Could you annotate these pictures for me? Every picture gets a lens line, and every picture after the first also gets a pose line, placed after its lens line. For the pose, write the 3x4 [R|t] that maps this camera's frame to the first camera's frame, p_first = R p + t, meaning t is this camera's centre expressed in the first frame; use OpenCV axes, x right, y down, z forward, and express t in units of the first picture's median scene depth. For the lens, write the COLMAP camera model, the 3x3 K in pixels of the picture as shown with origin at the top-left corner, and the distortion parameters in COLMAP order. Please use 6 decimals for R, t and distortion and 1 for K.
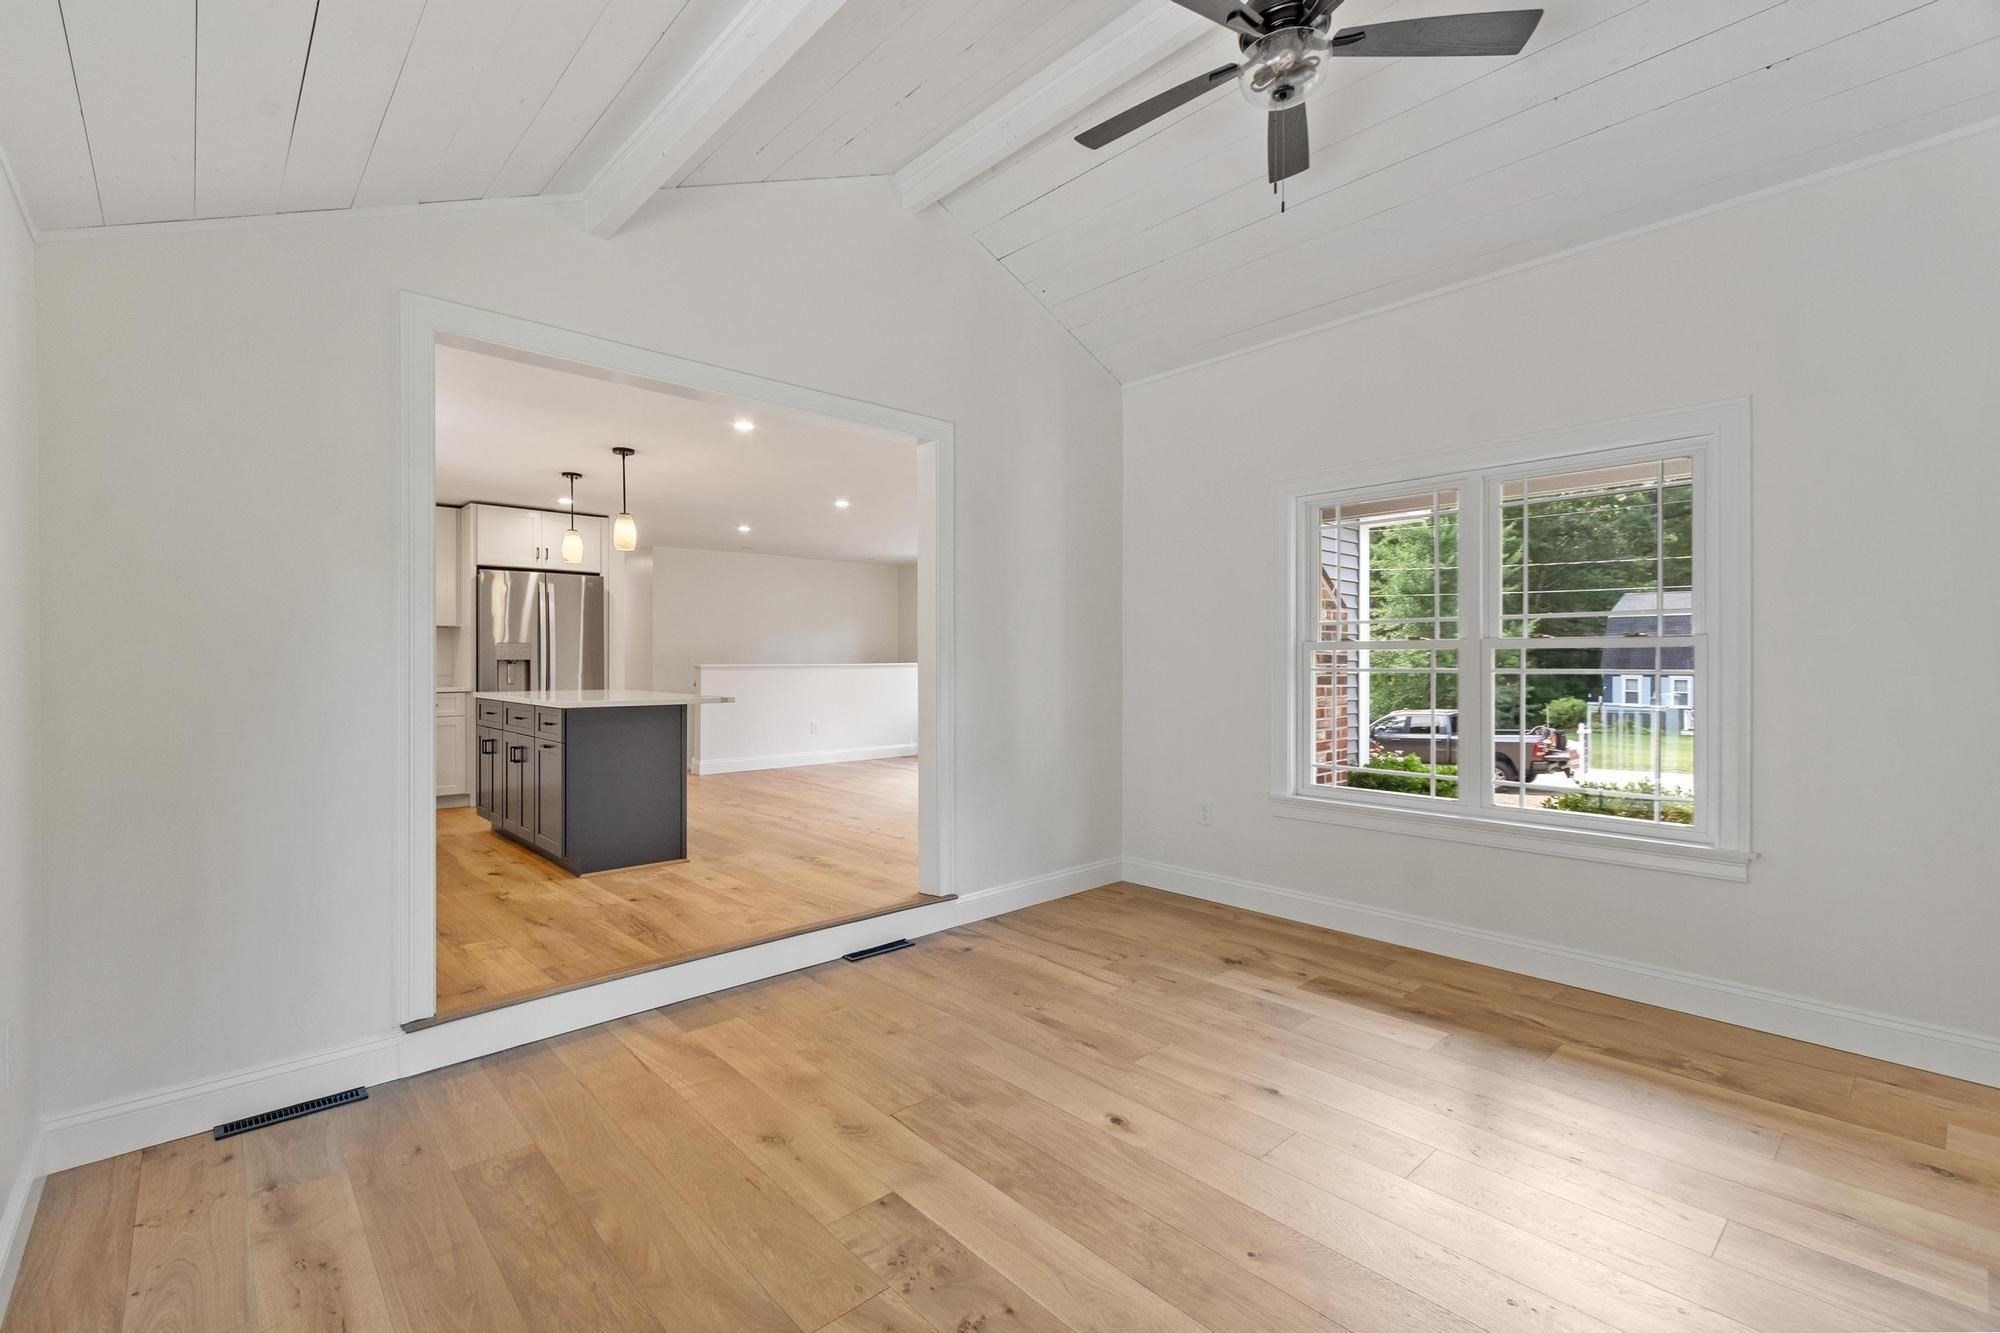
lens RADIAL K [[872.3, 0, 957.0], [0, 872.3, 664.6], [0, 0, 1]] dist [0.003476, 0.000170]
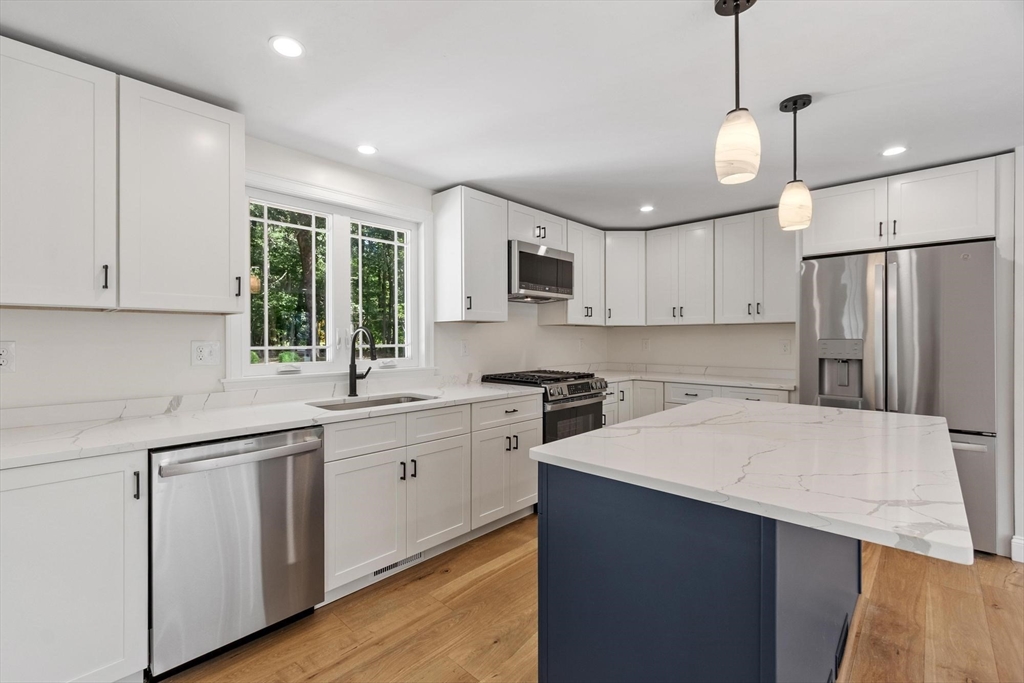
lens RADIAL K [[443.1, 0, 482.6], [0, 443.1, 338.8], [0, 0, 1]] dist [-0.001049, 0.000033]
pose [[0.056664, 0.000627, -0.998393, -0.160583], [-0.001845, 0.999998, 0.000523, -0.044537], [0.998392, 0.001813, 0.056665, 1.118520]]
